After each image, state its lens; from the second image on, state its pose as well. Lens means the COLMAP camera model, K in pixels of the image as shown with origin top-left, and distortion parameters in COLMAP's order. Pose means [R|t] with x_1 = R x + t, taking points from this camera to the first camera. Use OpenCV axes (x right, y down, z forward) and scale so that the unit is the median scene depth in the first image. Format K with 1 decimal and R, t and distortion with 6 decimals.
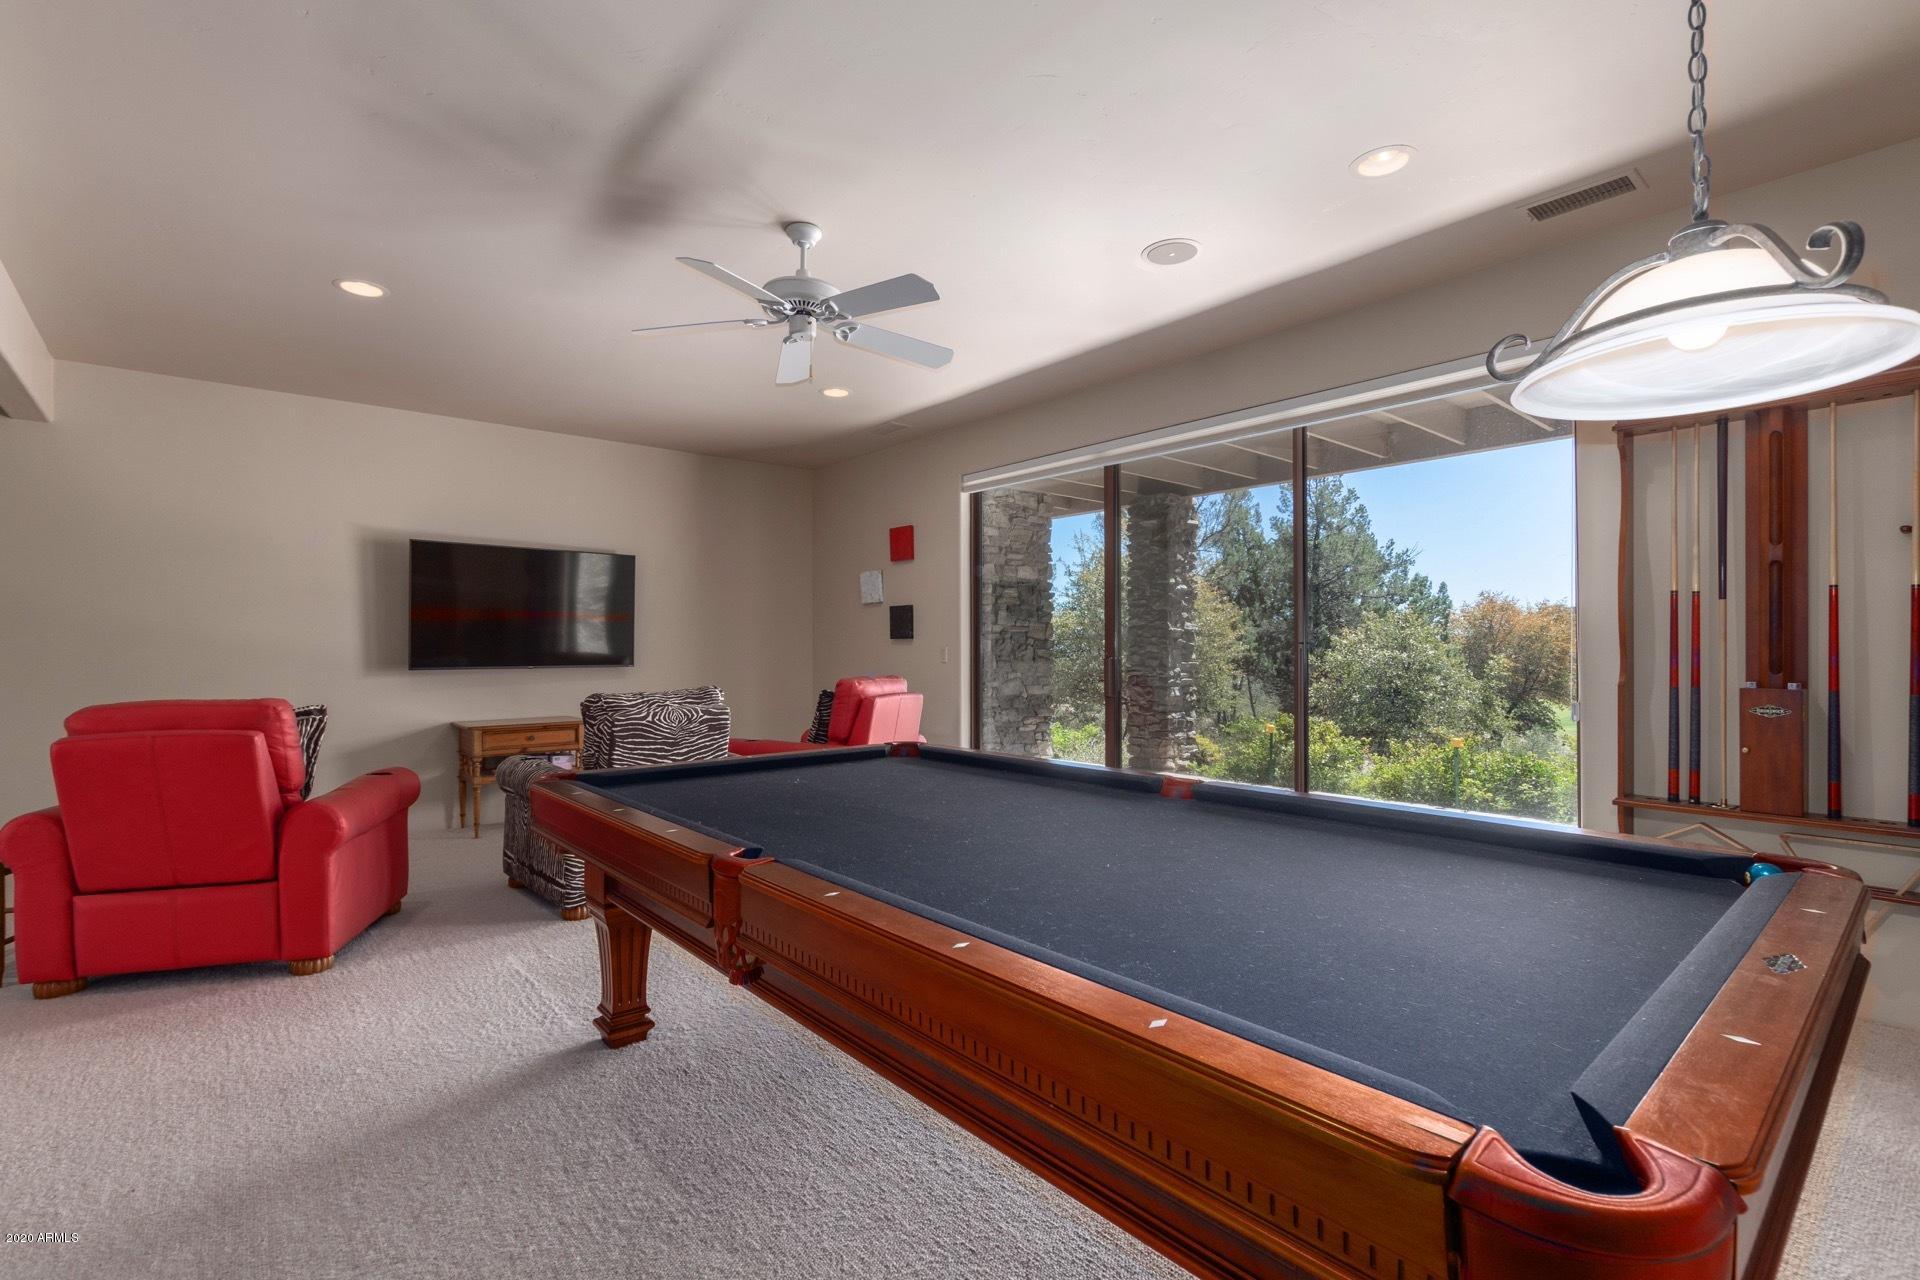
lens RADIAL K [[874.9, 0, 949.8], [0, 874.9, 639.8], [0, 0, 1]] dist [0.006719, -0.003098]
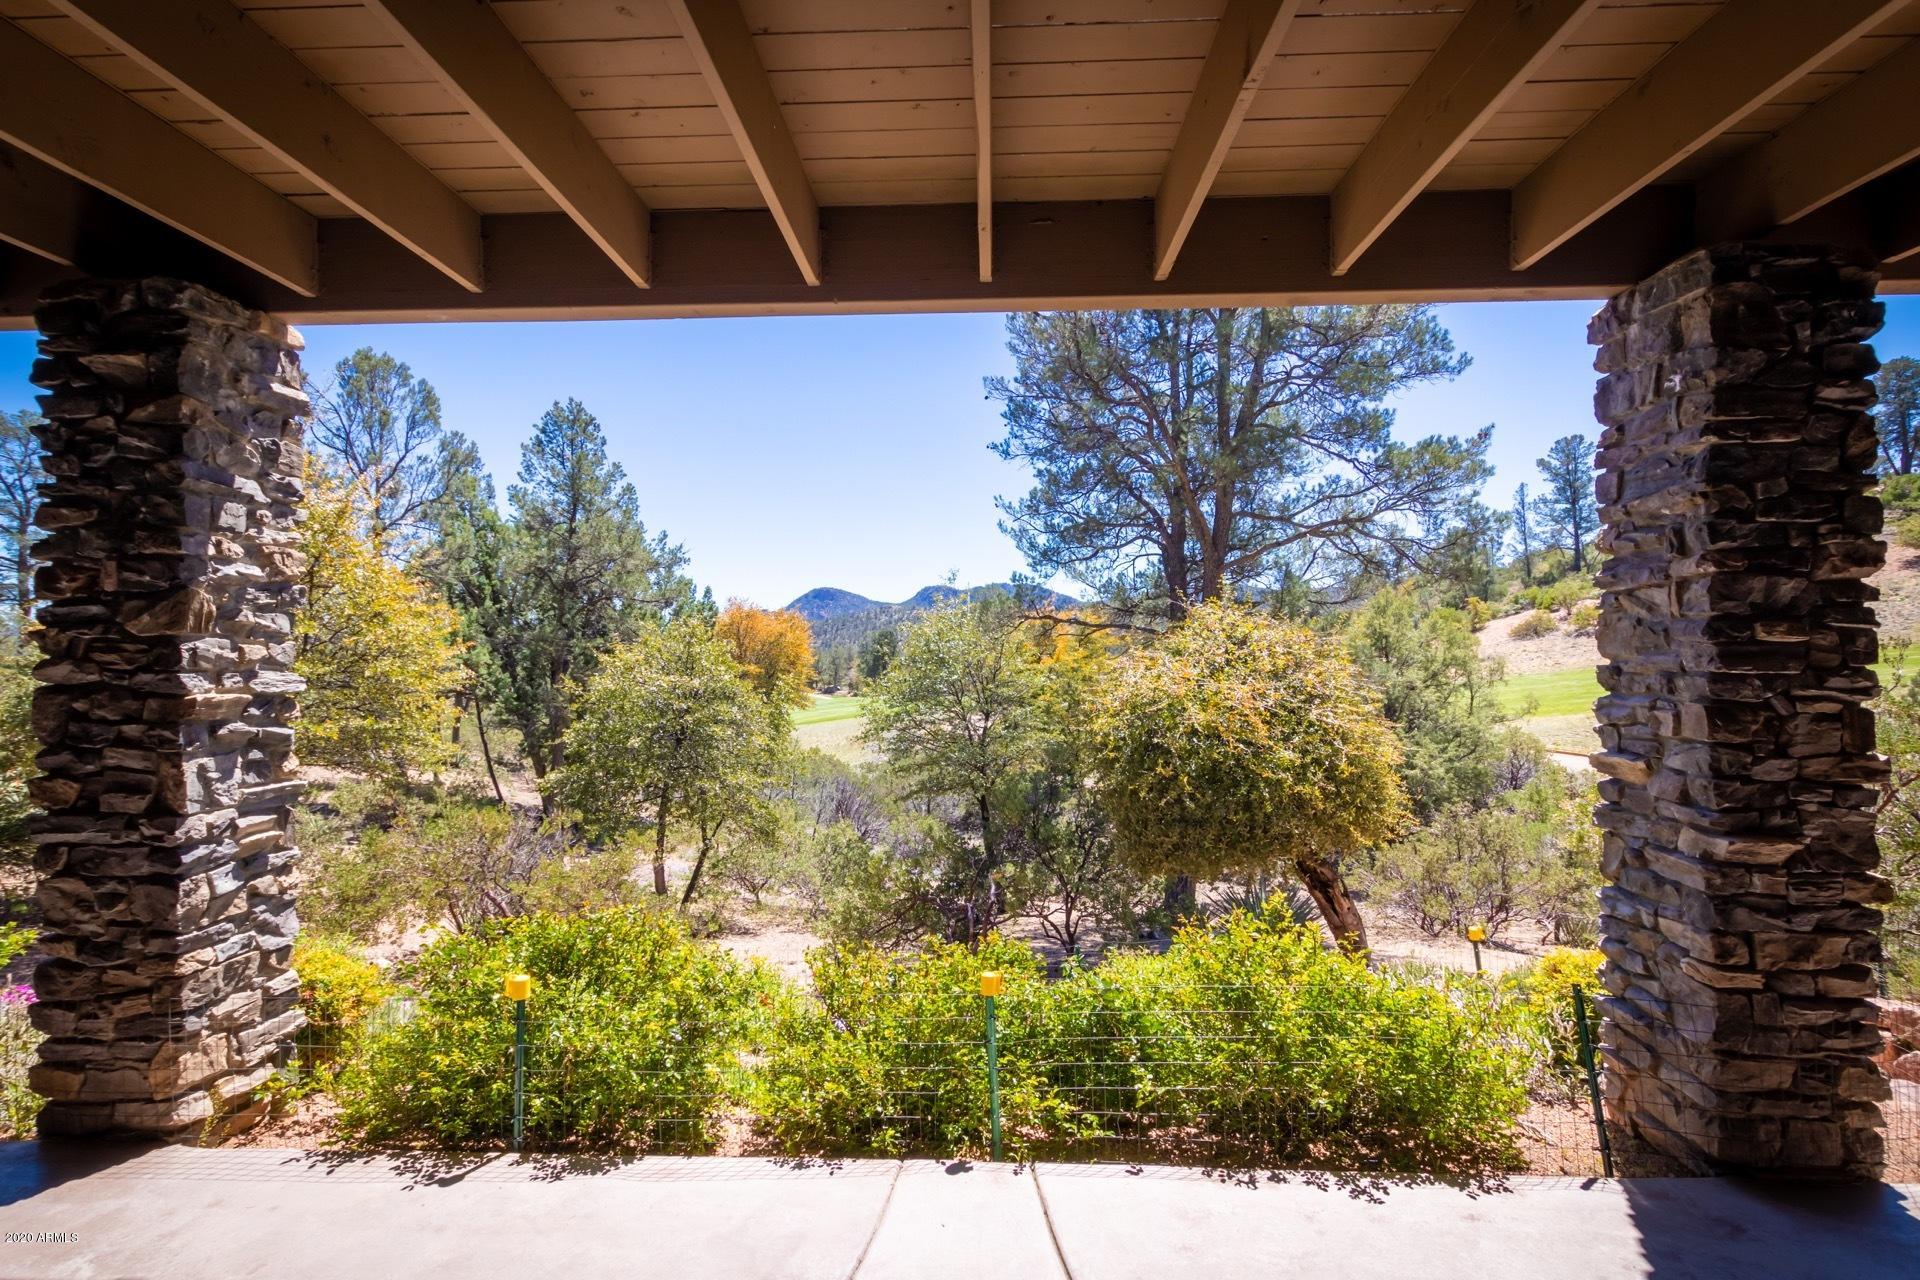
lens RADIAL K [[874.9, 0, 957.5], [0, 874.9, 643.9], [0, 0, 1]] dist [0.006719, -0.003098]
pose [[0.677588, -0.001766, 0.735440, 0.200711], [-0.003478, 0.999978, 0.005605, -0.034192], [-0.735434, -0.006356, 0.677567, 0.557906]]
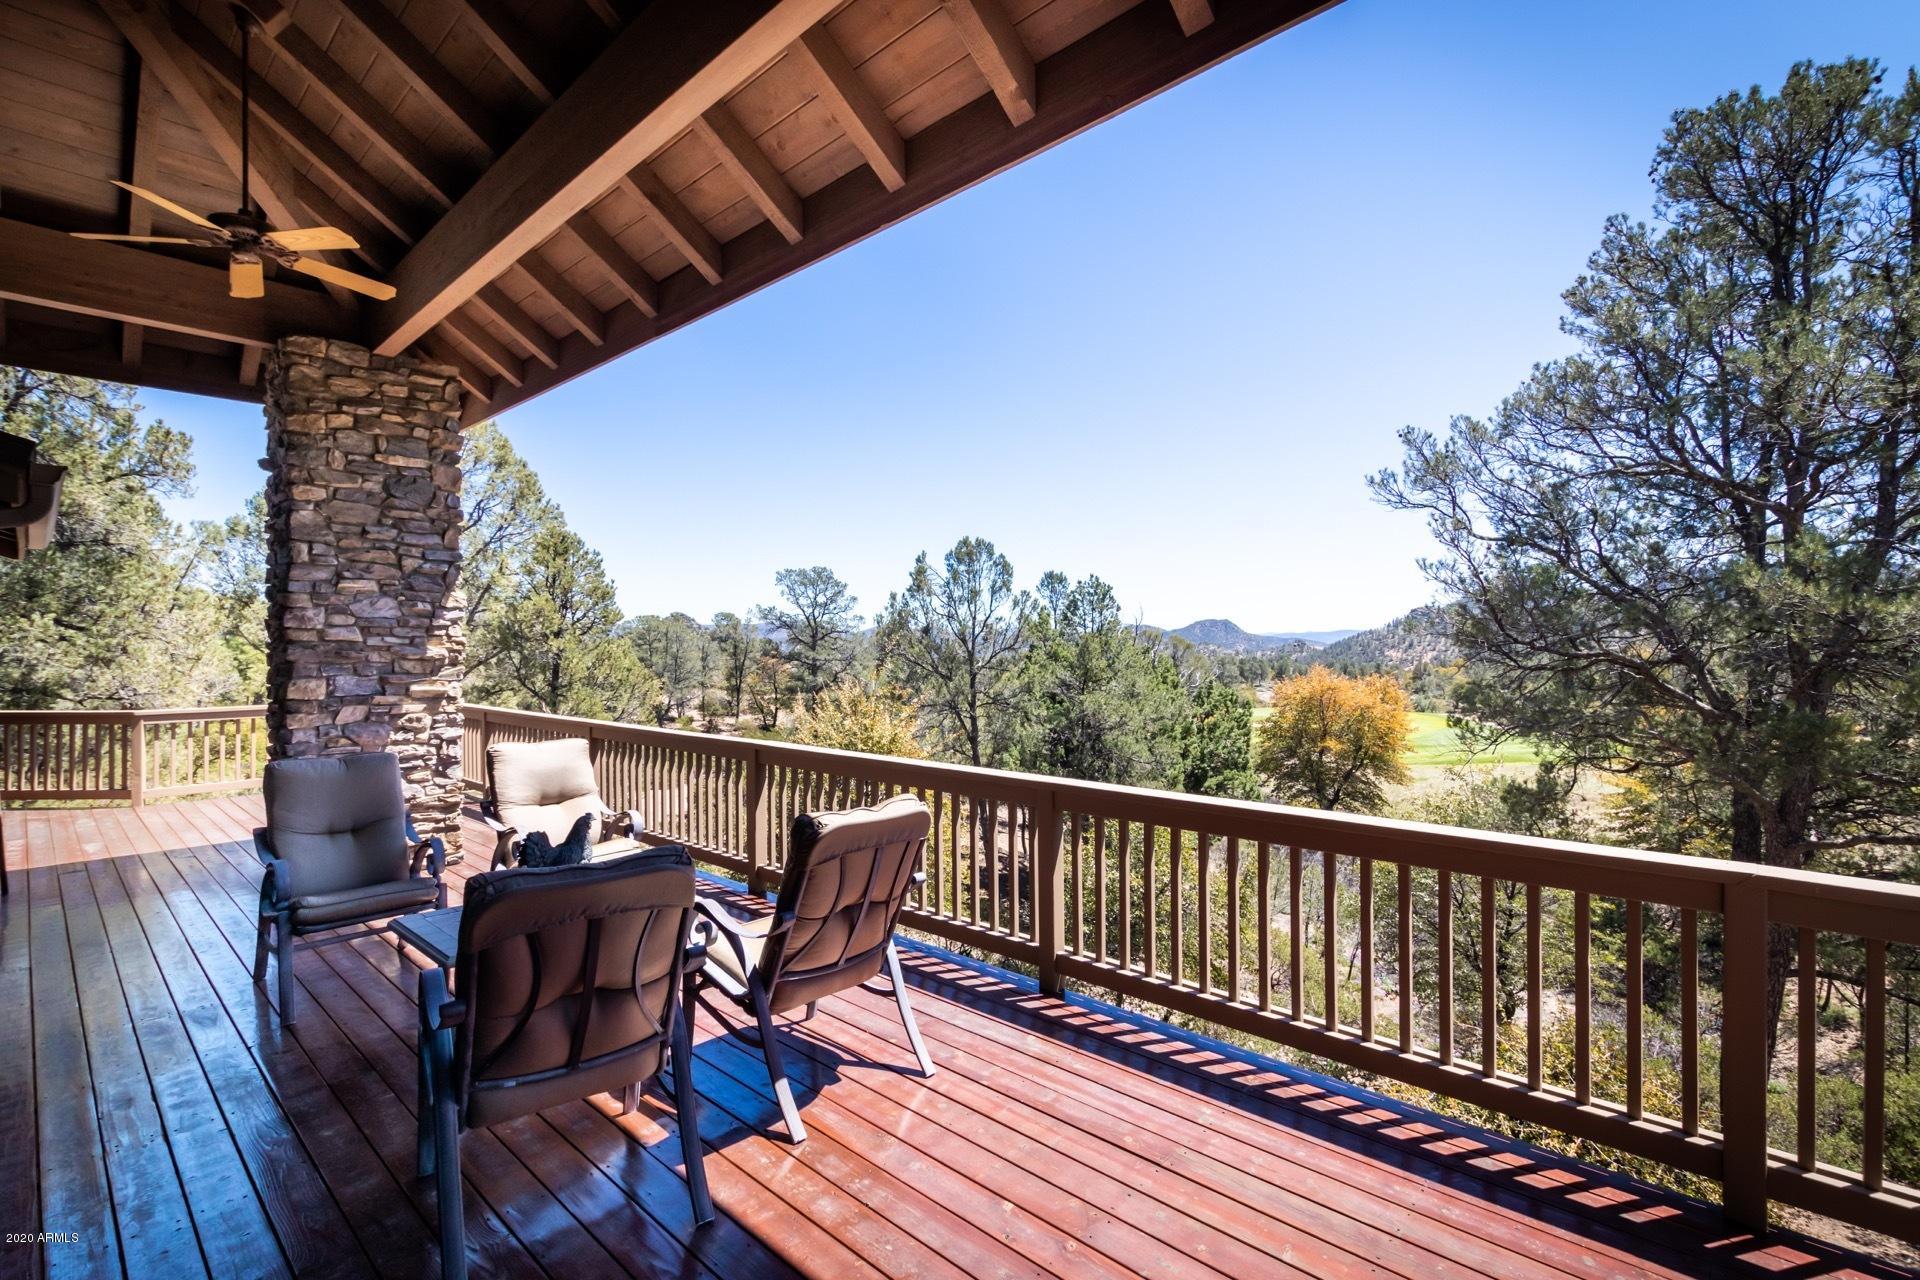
lens RADIAL K [[874.9, 0, 956.0], [0, 874.9, 636.6], [0, 0, 1]] dist [0.006719, -0.003098]
pose [[0.993580, 0.000348, 0.113134, 0.431239], [-0.000251, 1.000000, -0.000871, -0.385269], [-0.113134, 0.000837, 0.993579, 0.301034]]
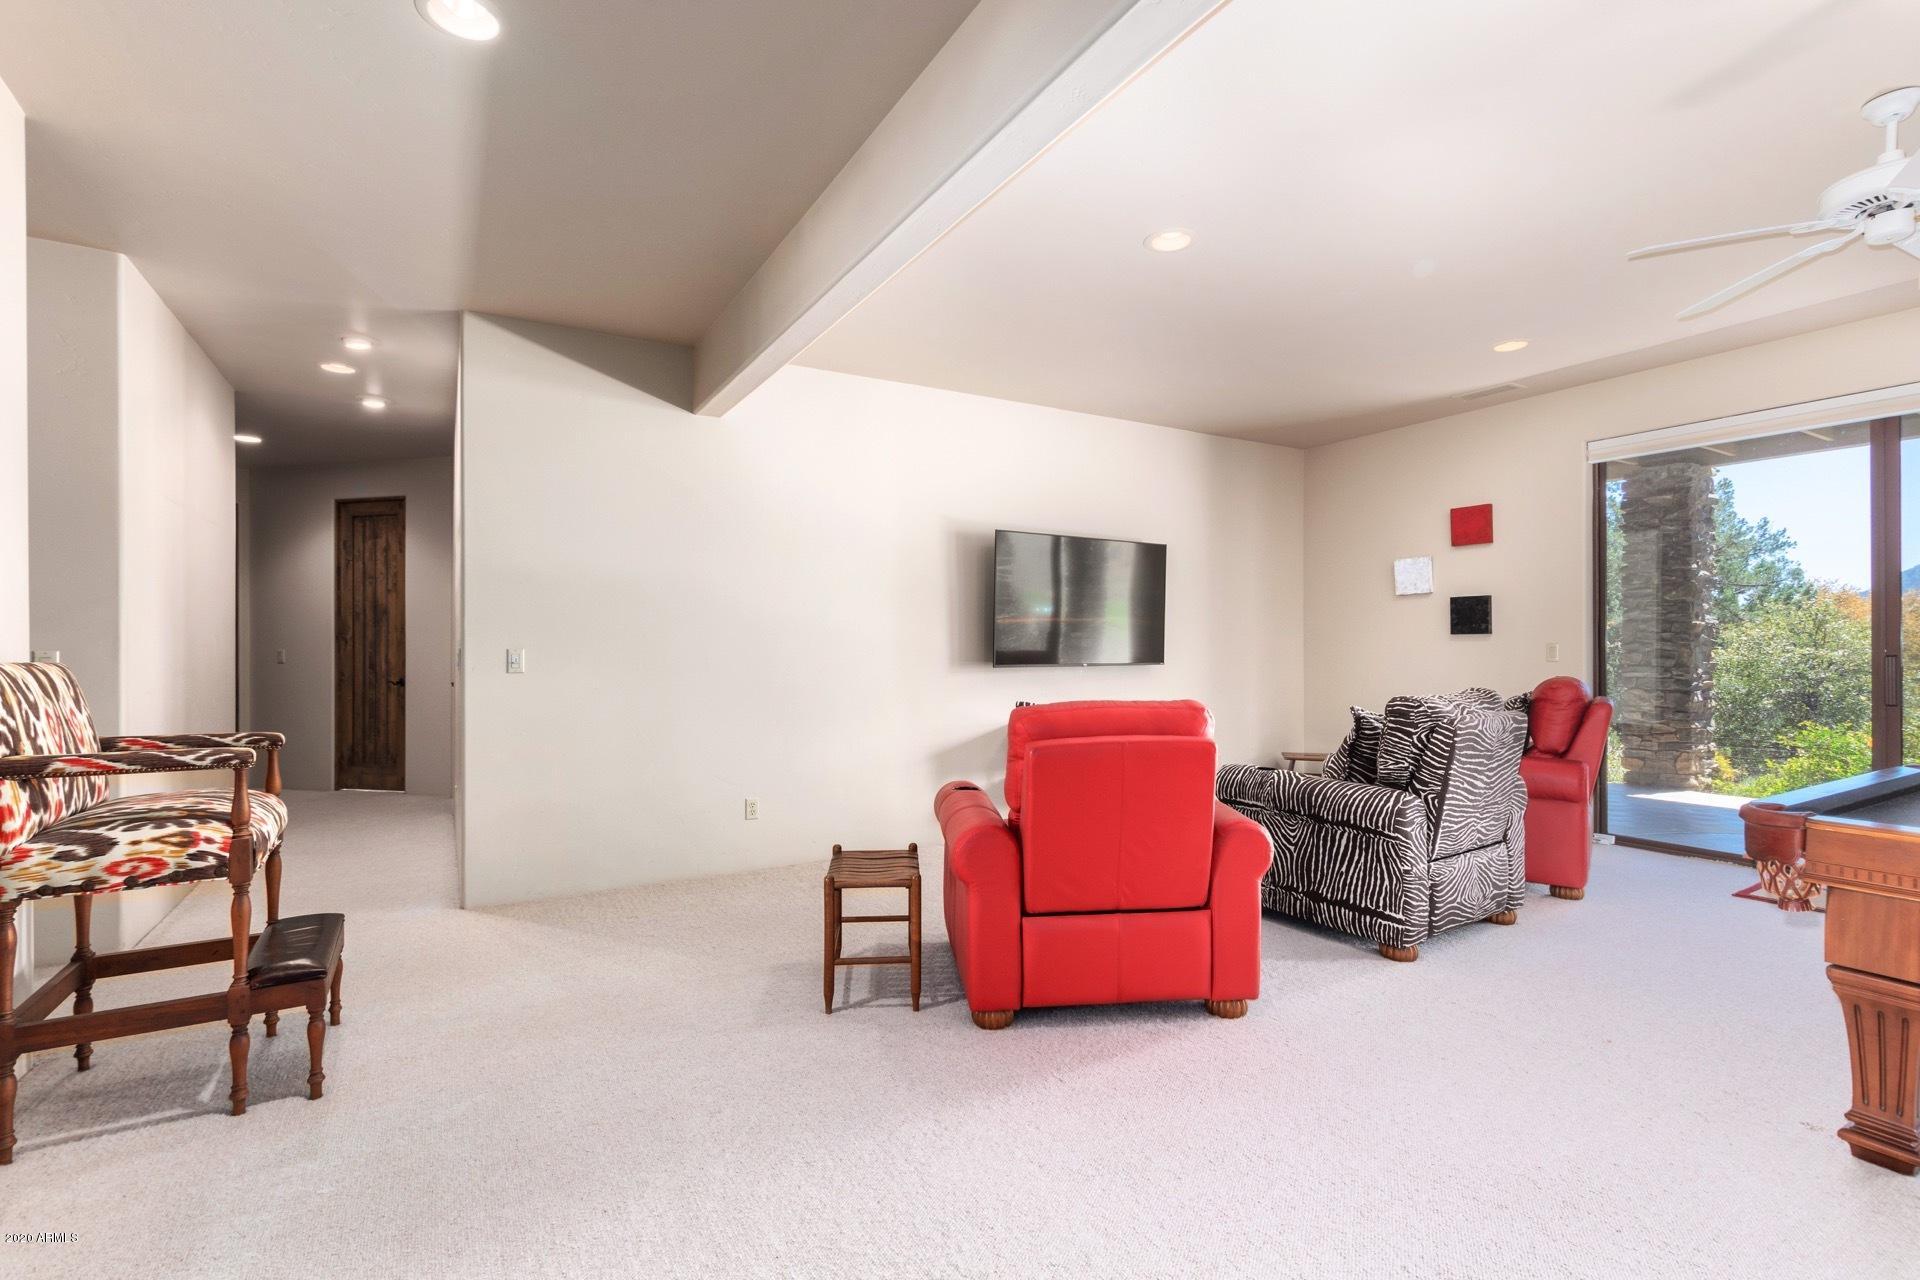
lens RADIAL K [[874.9, 0, 944.7], [0, 874.9, 638.2], [0, 0, 1]] dist [0.006719, -0.003098]
pose [[0.984375, -0.001132, -0.176082, -0.307735], [0.001357, 0.999998, 0.001154, 0.000846], [0.176081, -0.001375, 0.984375, 0.032419]]
